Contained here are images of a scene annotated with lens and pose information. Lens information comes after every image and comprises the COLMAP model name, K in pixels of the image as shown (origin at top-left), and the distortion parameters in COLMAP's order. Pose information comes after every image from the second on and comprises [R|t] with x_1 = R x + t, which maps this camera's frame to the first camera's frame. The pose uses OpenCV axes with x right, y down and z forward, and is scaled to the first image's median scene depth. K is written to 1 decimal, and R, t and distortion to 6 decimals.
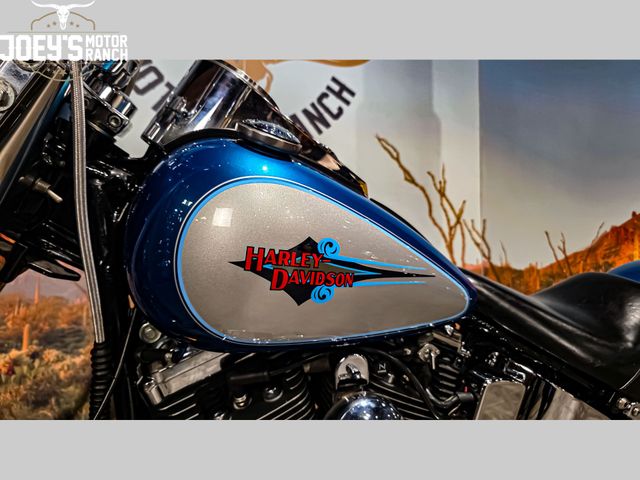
lens RADIAL K [[456.3, 0, 325.3], [0, 456.3, 245.3], [0, 0, 1]] dist [0.044444, -0.041278]
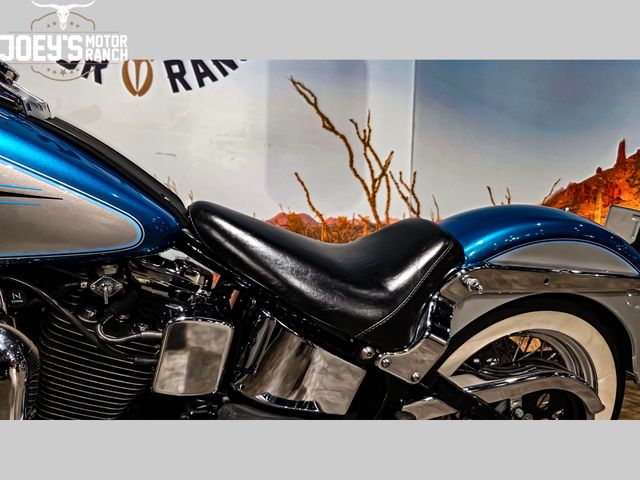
lens RADIAL K [[456.3, 0, 326.1], [0, 456.3, 248.8], [0, 0, 1]] dist [0.044444, -0.041278]
pose [[0.996454, 0.028282, -0.079248, 0.255373], [-0.021265, 0.995891, 0.088031, 0.022824], [0.081412, -0.086034, 0.992960, 0.037677]]
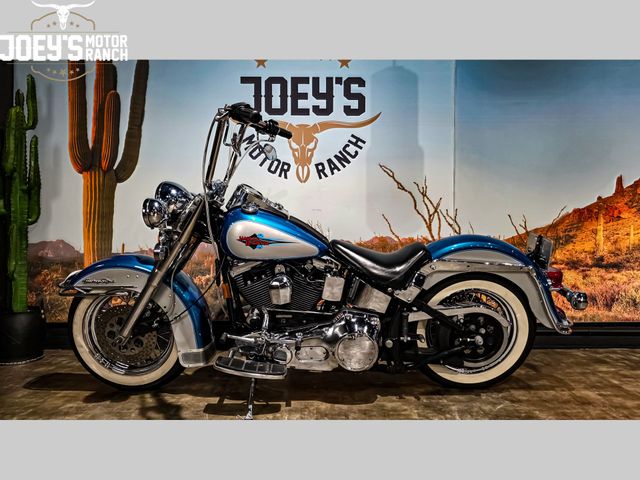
lens RADIAL K [[439.7, 0, 312.2], [0, 439.7, 235.6], [0, 0, 1]] dist [0.030660, -0.011934]
pose [[0.924234, -0.008103, -0.381741, 0.490327], [0.023388, 0.999099, 0.035418, -0.031499], [0.381110, -0.041663, 0.923590, -0.627973]]
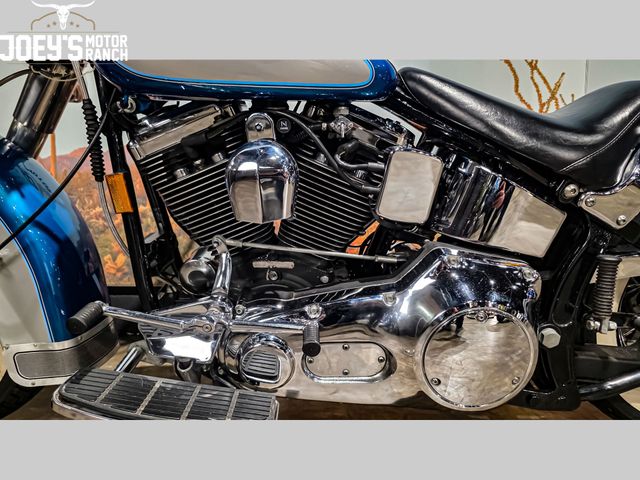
lens RADIAL K [[456.3, 0, 317.3], [0, 456.3, 247.4], [0, 0, 1]] dist [0.044444, -0.041278]
pose [[0.929374, 0.036853, -0.367295, 0.207485], [0.004685, 0.993746, 0.111564, 0.141246], [0.369110, -0.105406, 0.923389, -0.042449]]
